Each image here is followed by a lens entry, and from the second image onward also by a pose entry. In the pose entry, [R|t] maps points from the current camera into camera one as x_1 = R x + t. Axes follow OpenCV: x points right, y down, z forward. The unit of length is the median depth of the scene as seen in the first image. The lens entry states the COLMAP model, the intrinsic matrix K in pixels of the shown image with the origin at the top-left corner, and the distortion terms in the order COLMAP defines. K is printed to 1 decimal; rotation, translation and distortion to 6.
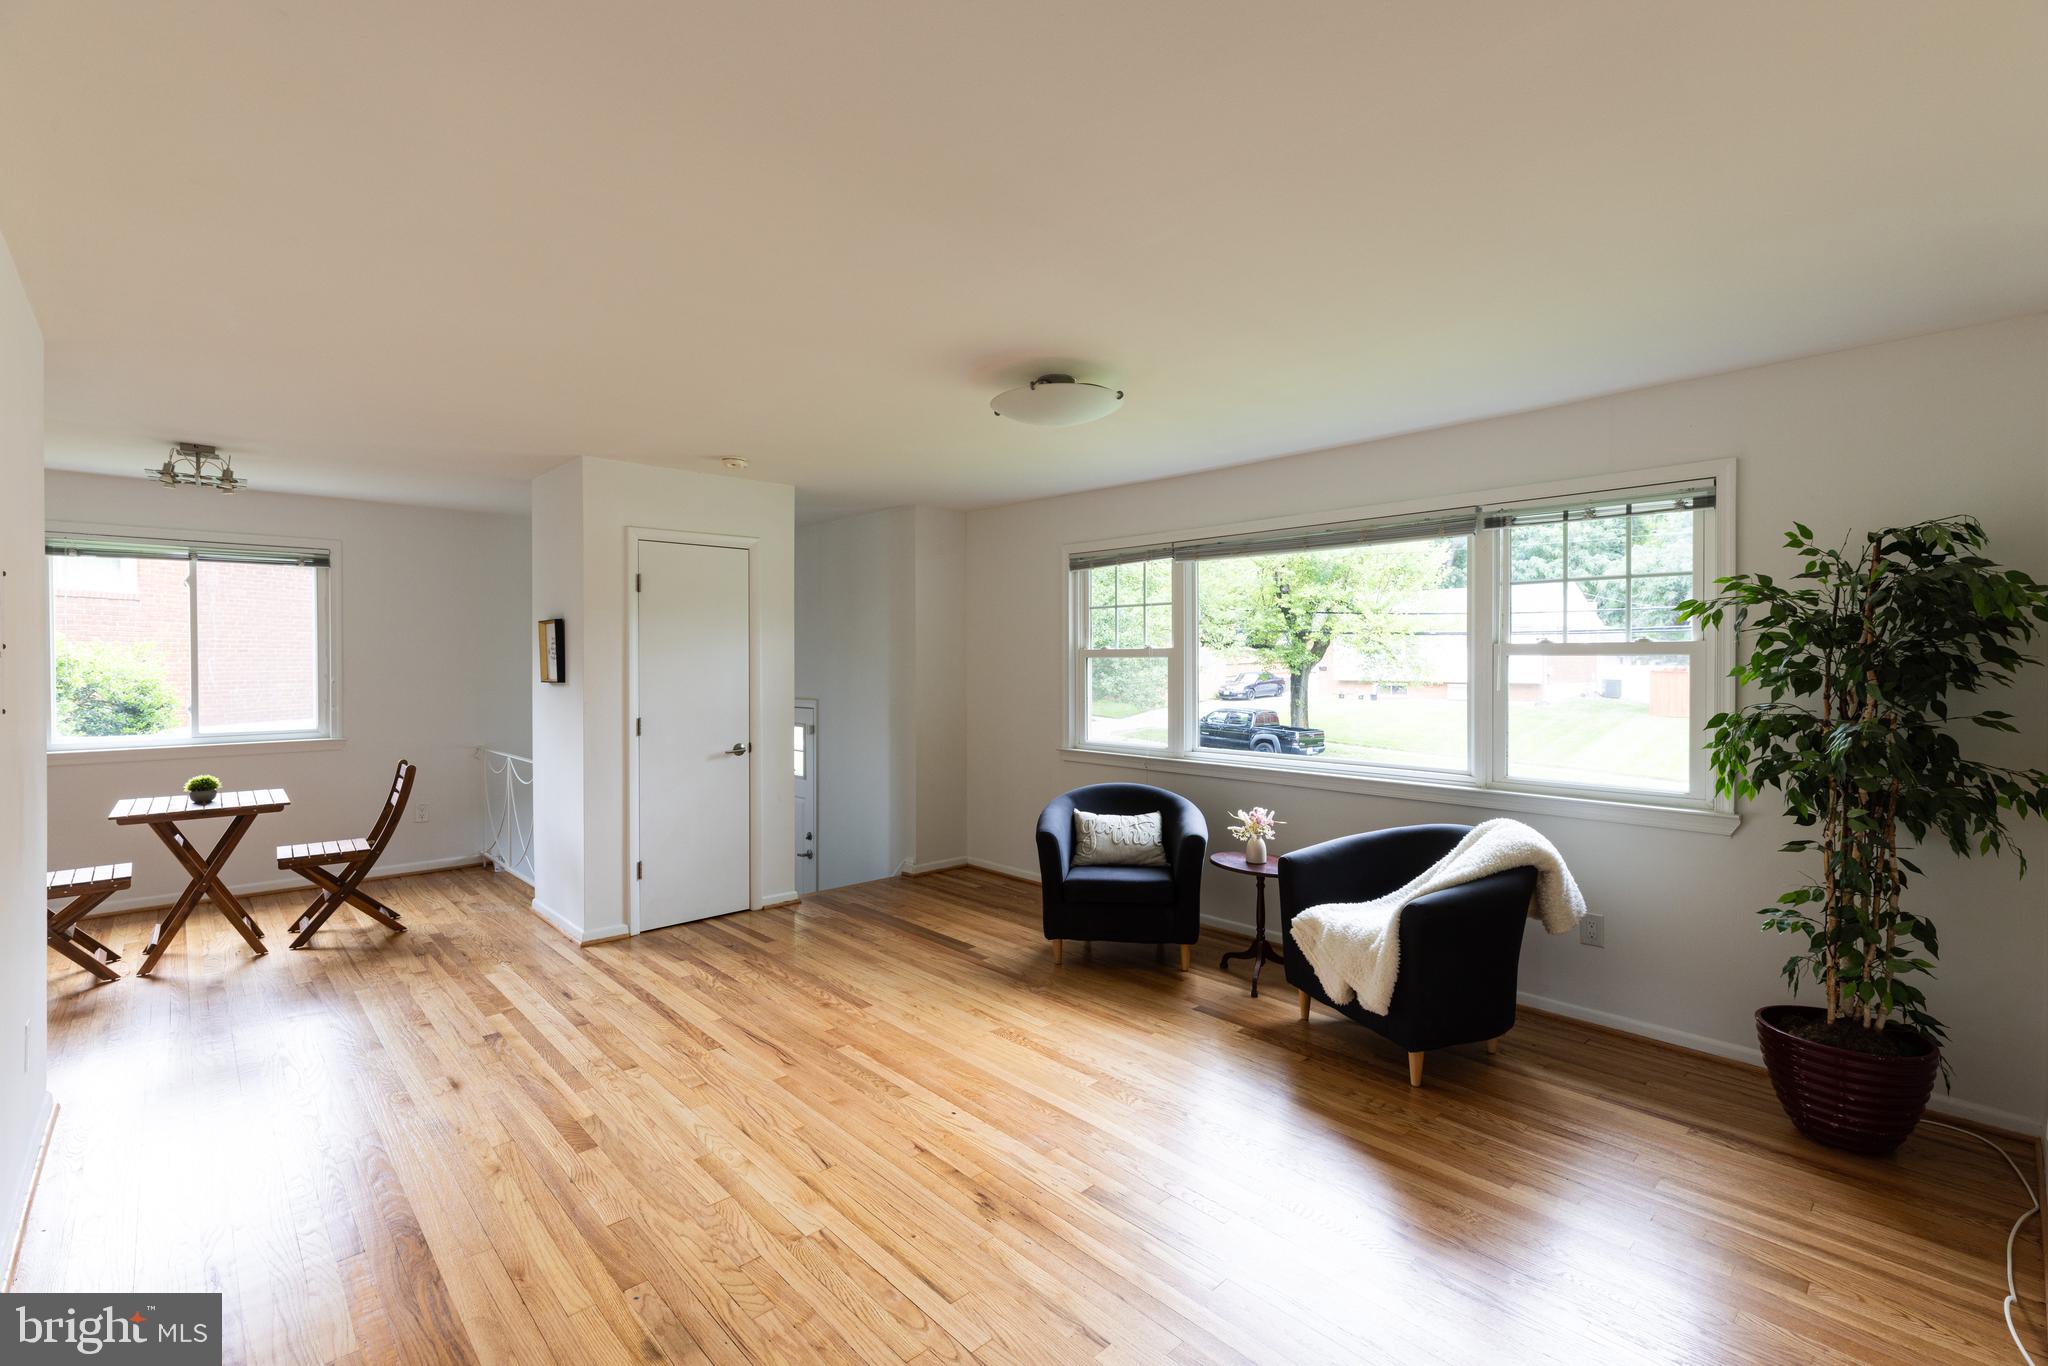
lens RADIAL K [[912.0, 0, 1018.8], [0, 912.0, 672.7], [0, 0, 1]] dist [0.003662, -0.000552]
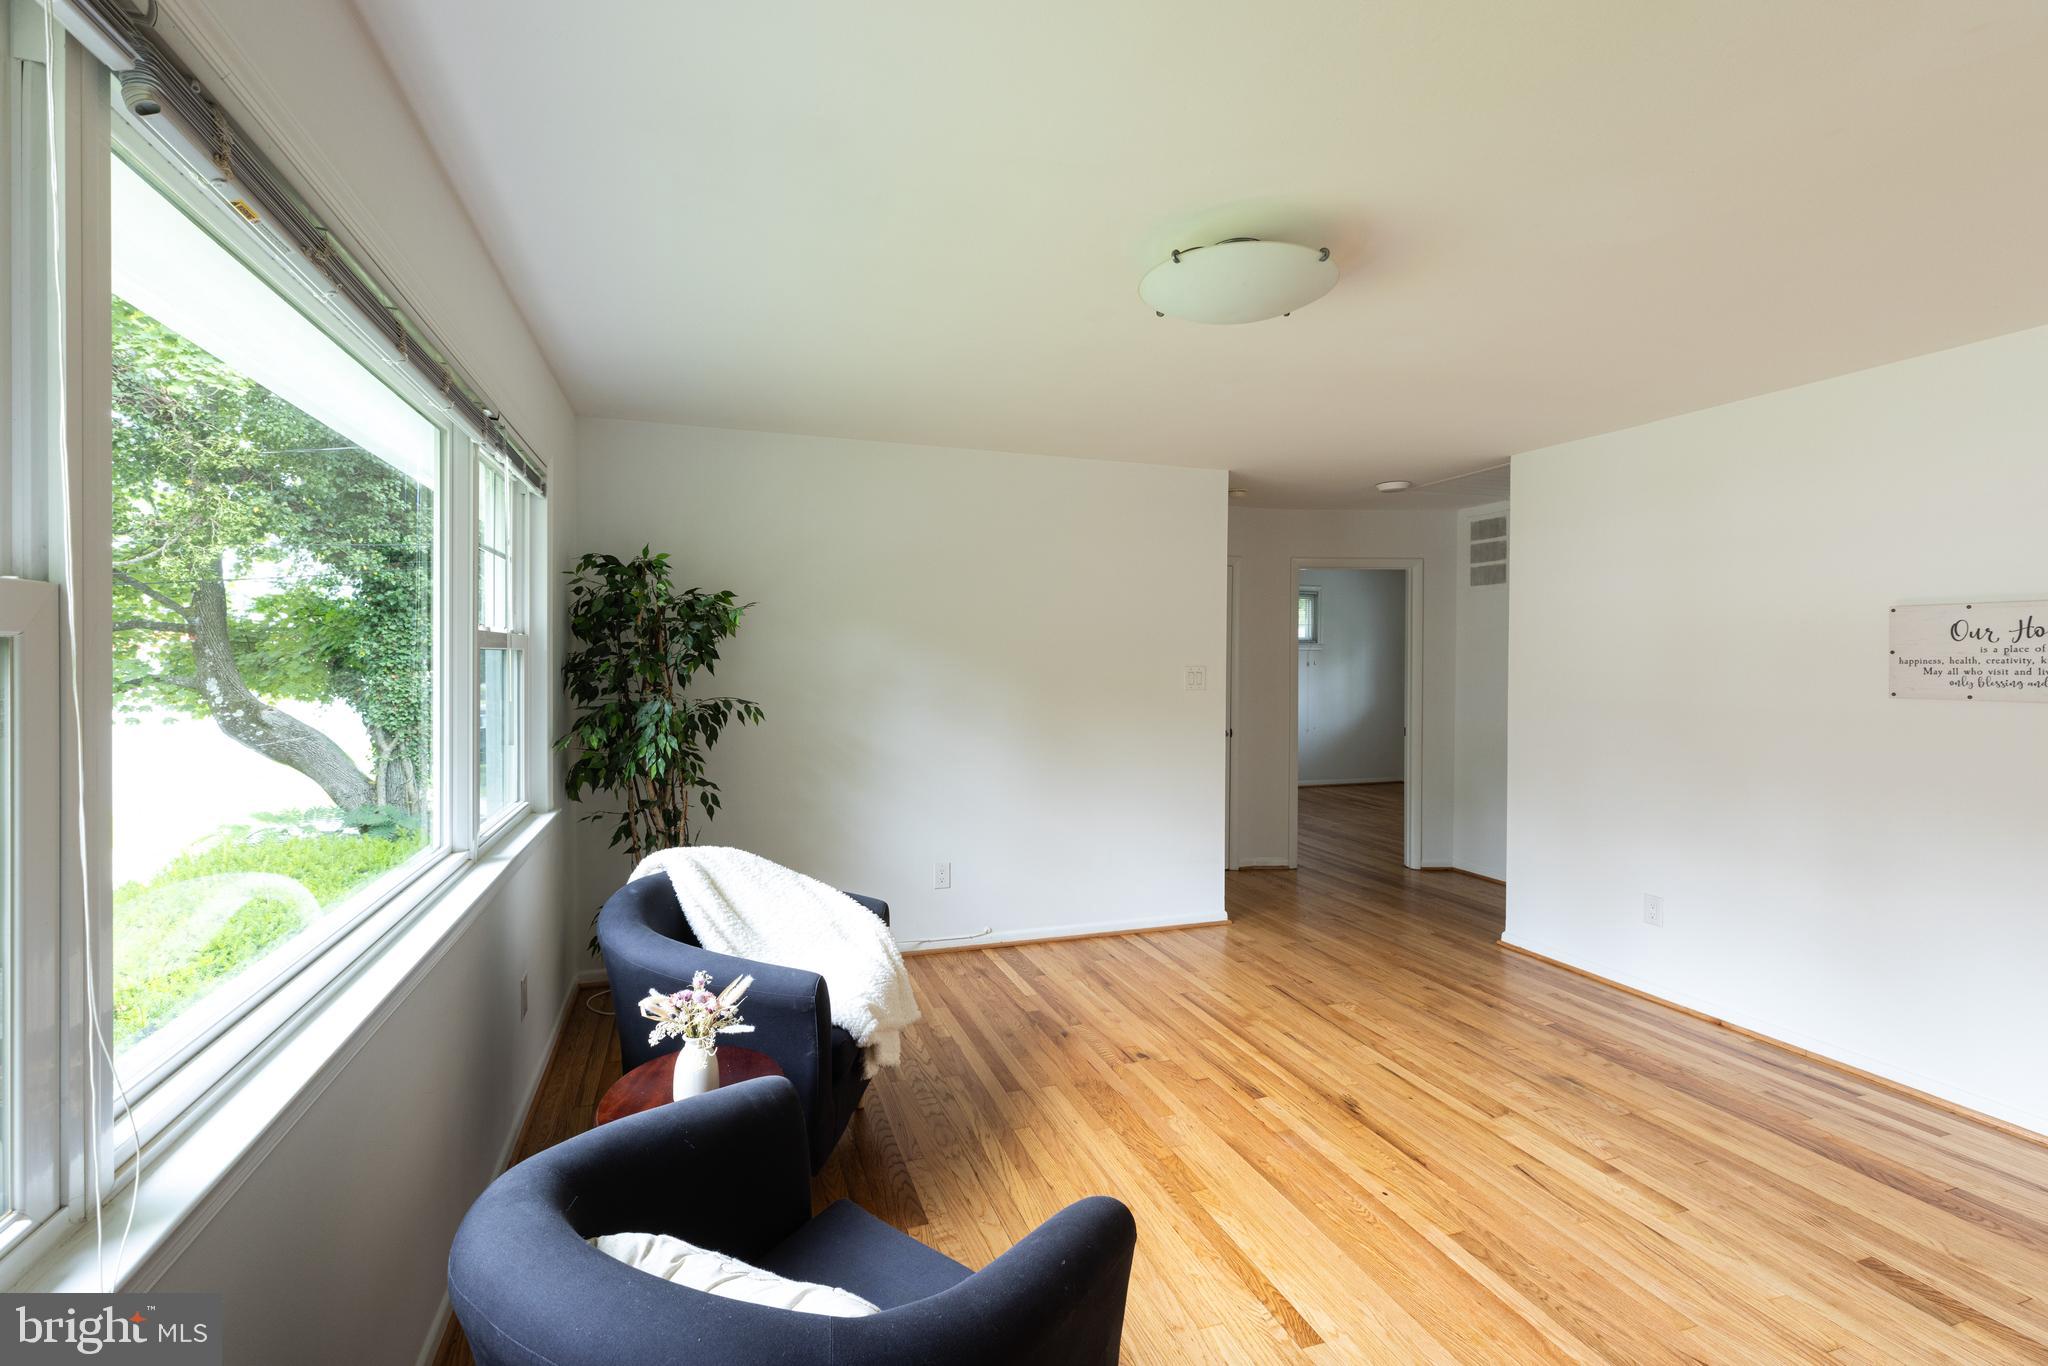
lens RADIAL K [[912.0, 0, 1014.6], [0, 912.0, 677.2], [0, 0, 1]] dist [0.003662, -0.000552]
pose [[-0.912852, -0.015481, 0.407997, -0.085069], [-0.000271, 0.999304, 0.037310, -0.025640], [-0.408290, 0.033948, -0.912221, 1.689710]]
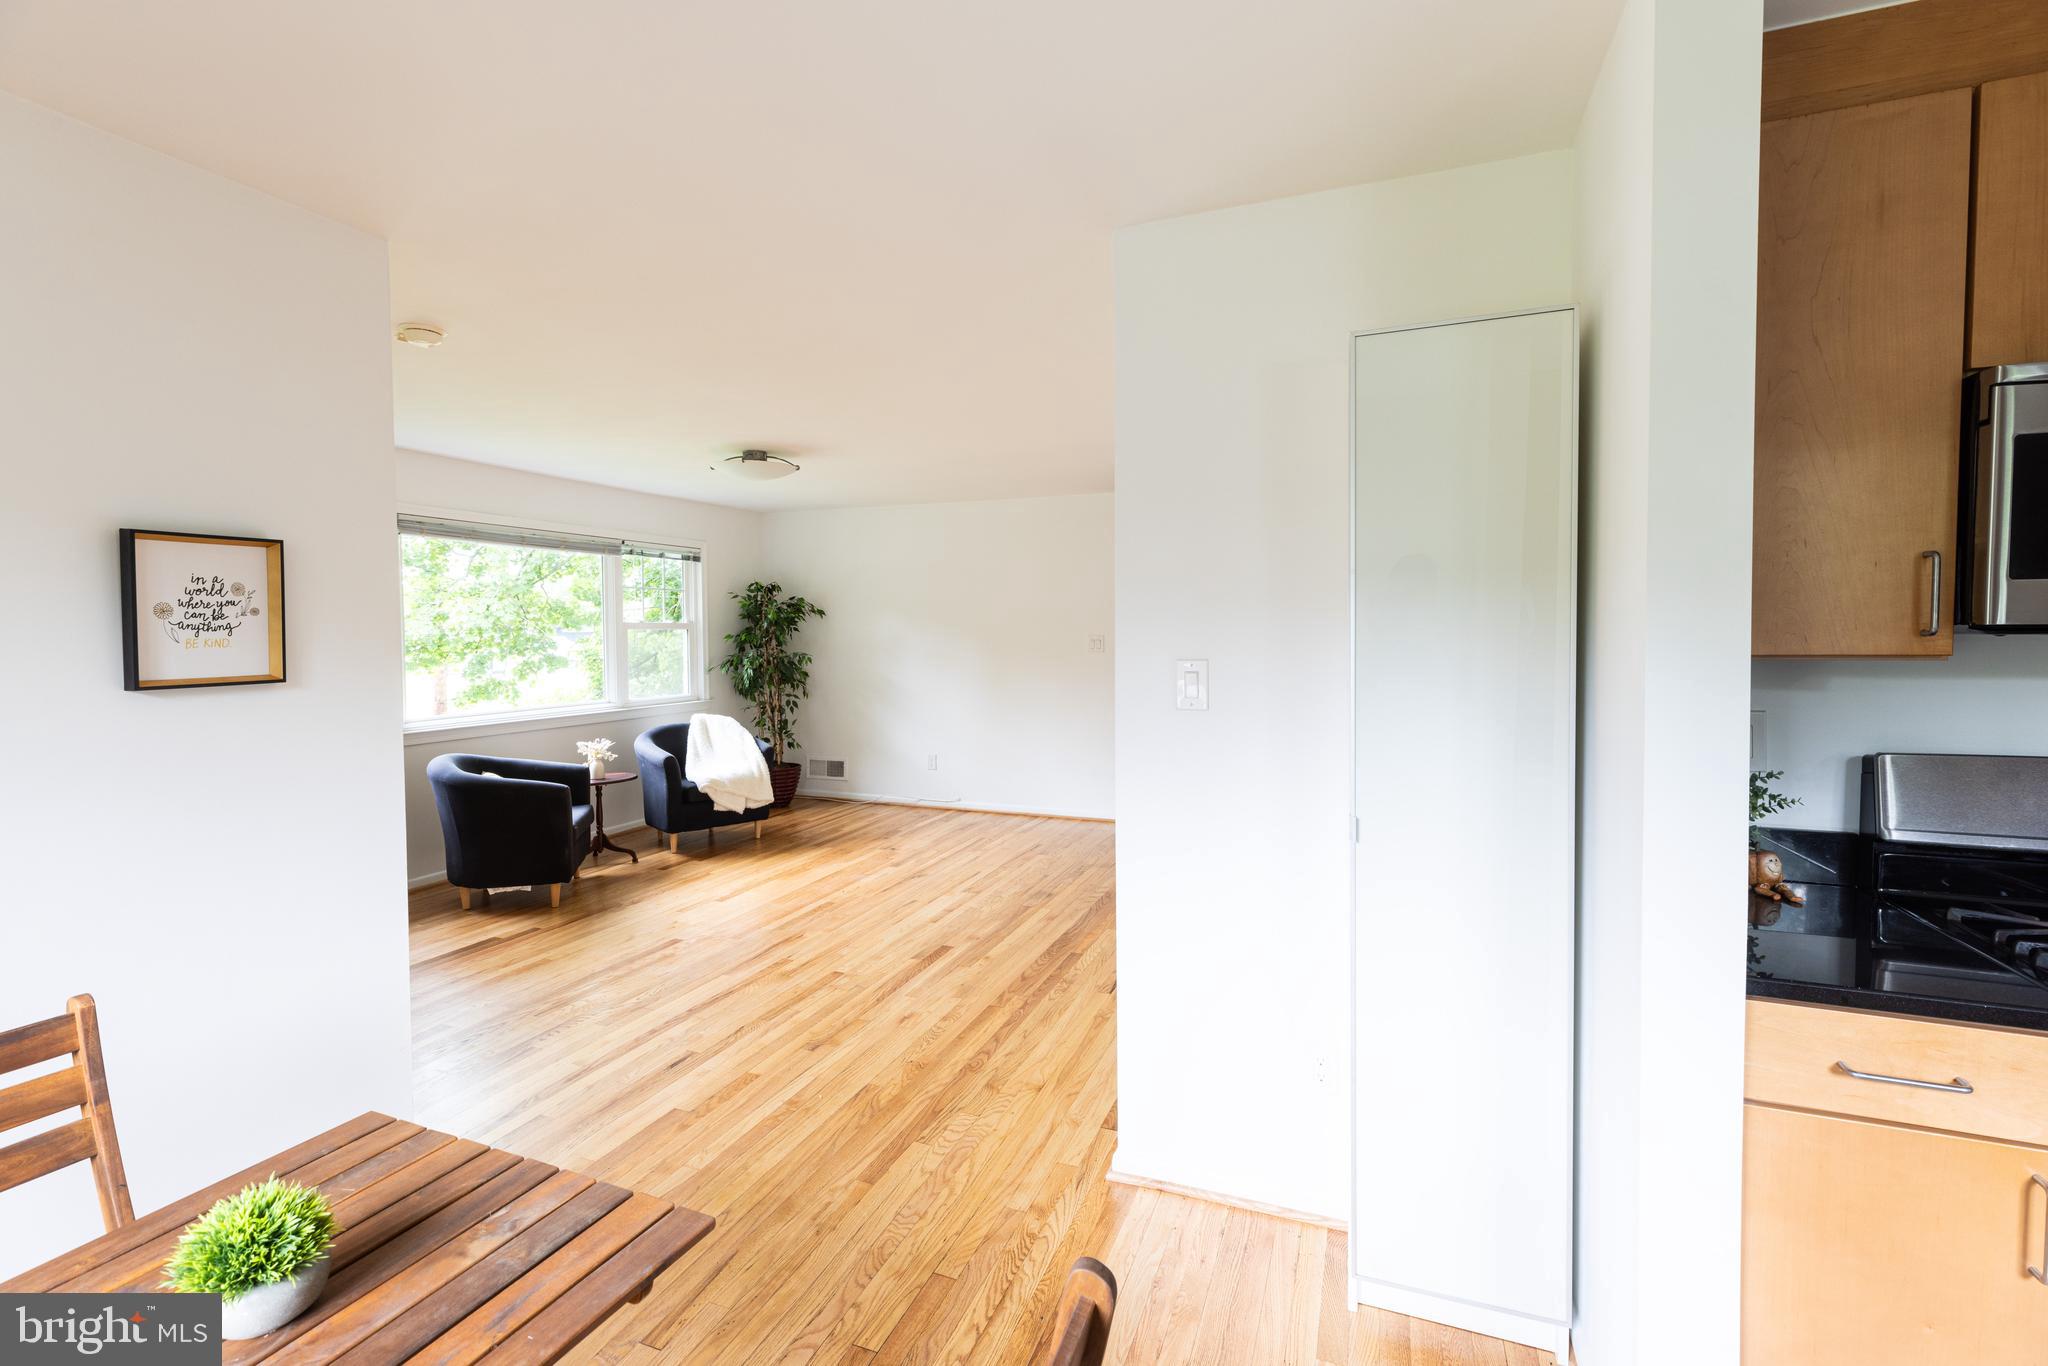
lens RADIAL K [[912.0, 0, 1021.8], [0, 912.0, 664.7], [0, 0, 1]] dist [0.003662, -0.000552]
pose [[-0.435371, -0.031913, 0.899685, -1.570771], [0.016337, 0.998927, 0.043339, -0.015664], [-0.900103, 0.033567, -0.434382, 1.275846]]
